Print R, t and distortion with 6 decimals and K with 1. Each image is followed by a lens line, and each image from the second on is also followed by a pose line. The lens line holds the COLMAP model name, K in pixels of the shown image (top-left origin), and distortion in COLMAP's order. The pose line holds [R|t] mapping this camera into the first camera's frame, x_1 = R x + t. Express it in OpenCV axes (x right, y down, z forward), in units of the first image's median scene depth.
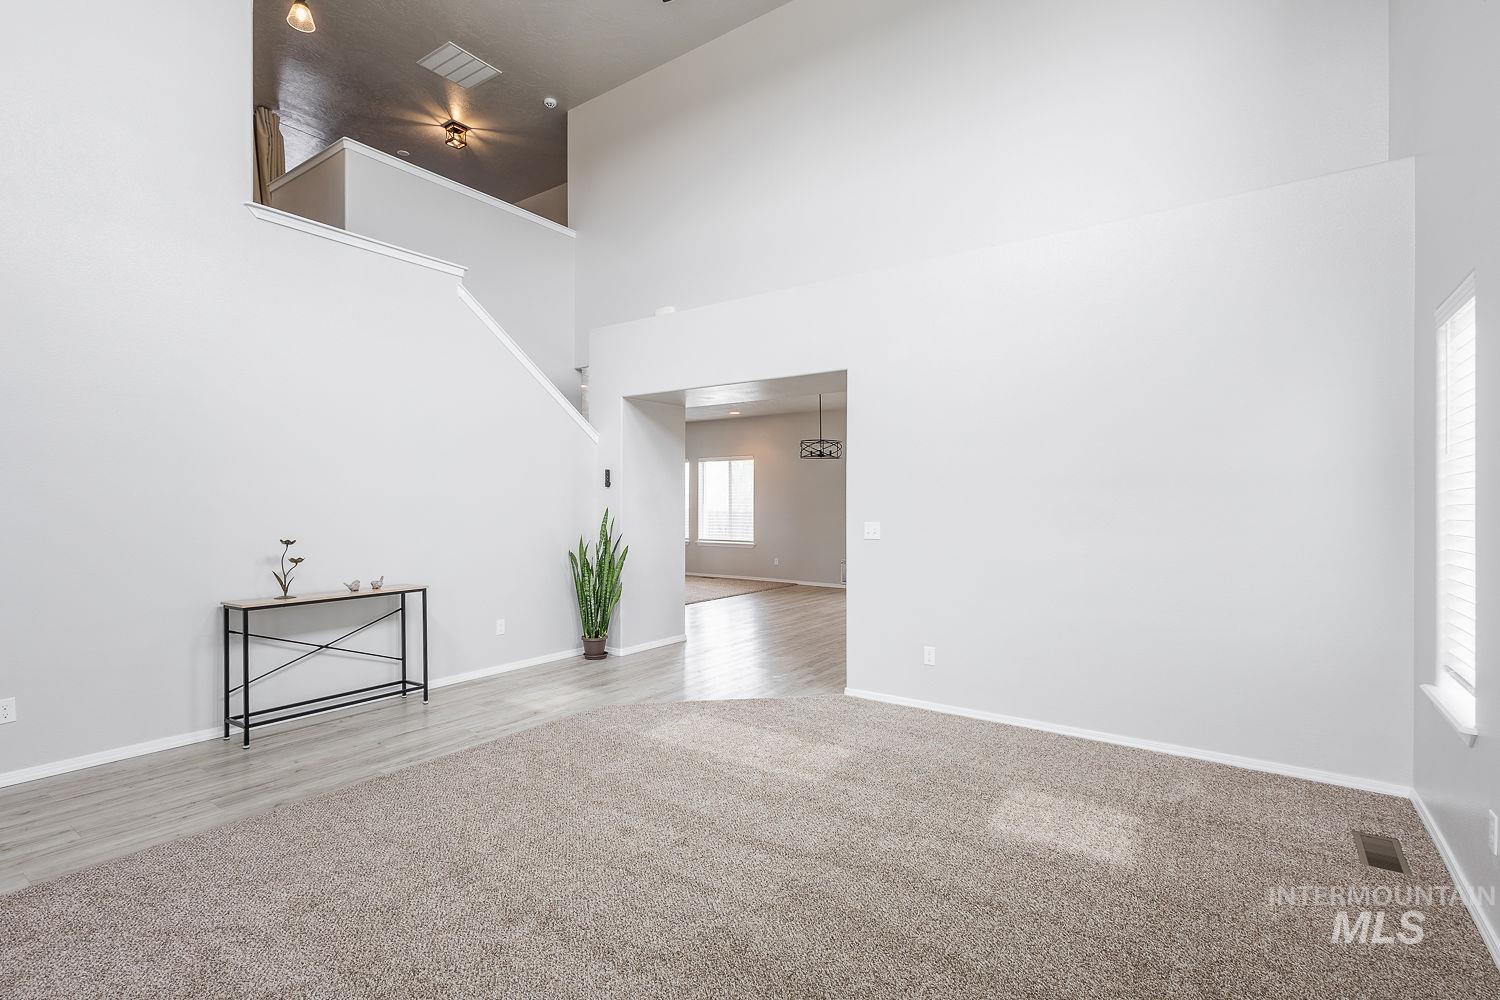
lens RADIAL K [[693.7, 0, 743.6], [0, 693.7, 502.1], [0, 0, 1]] dist [0.002838, -0.000910]
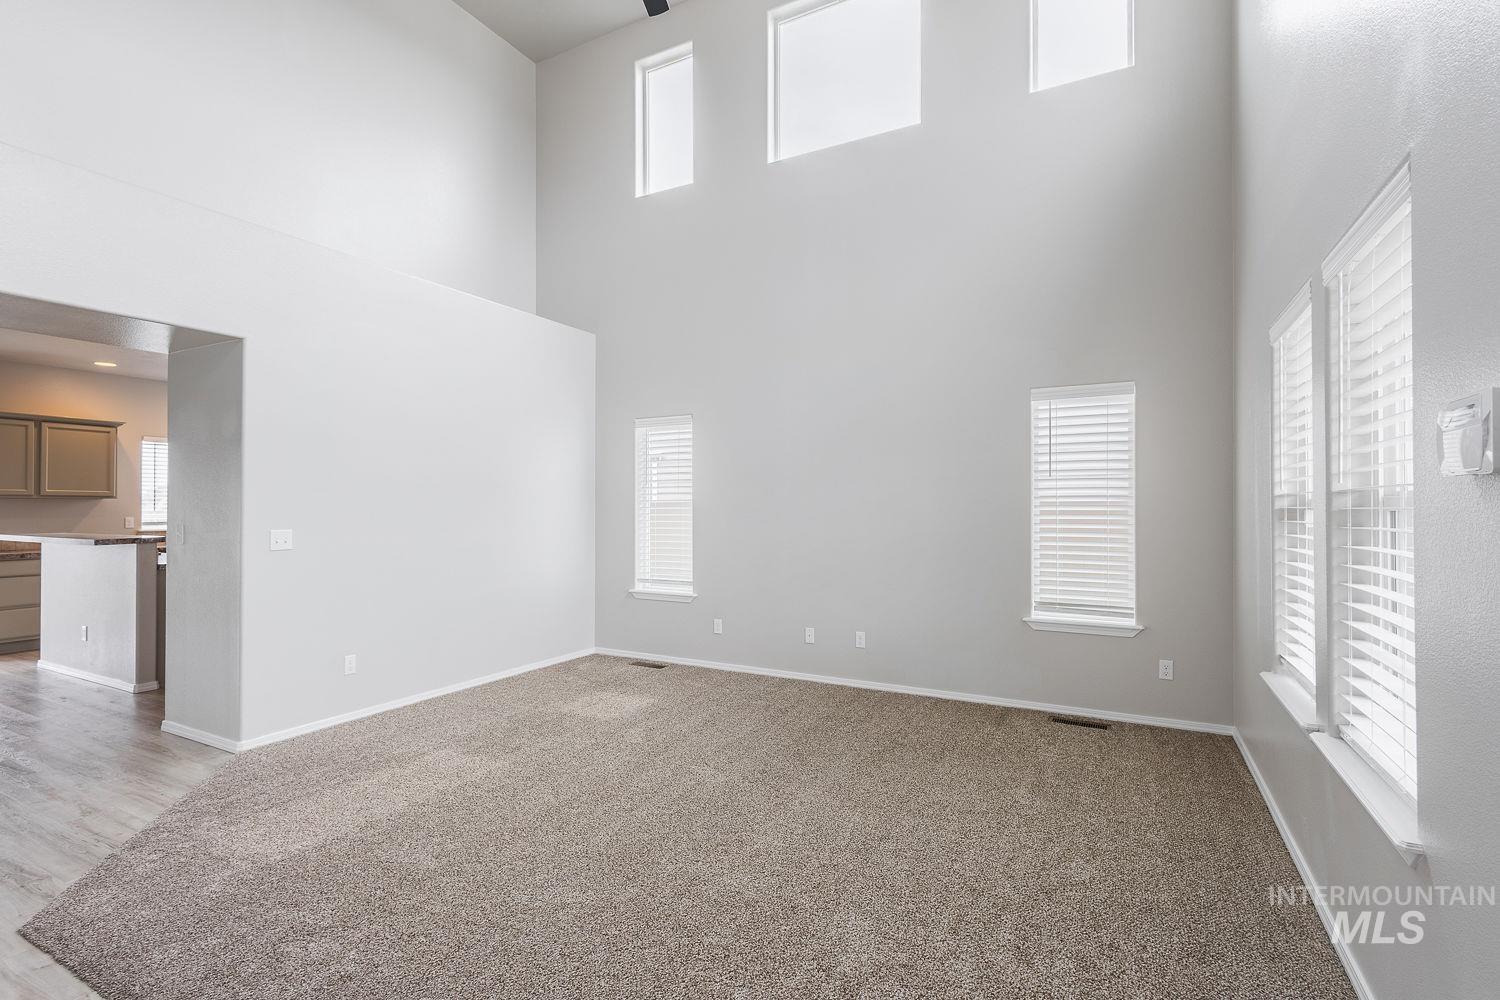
lens RADIAL K [[693.7, 0, 743.6], [0, 693.7, 502.1], [0, 0, 1]] dist [0.002838, -0.000910]
pose [[-0.127307, 0.009091, 0.991822, -0.729608], [0.001634, 0.999959, -0.008956, 0.003810], [-0.991862, 0.000480, -0.127317, 0.552133]]
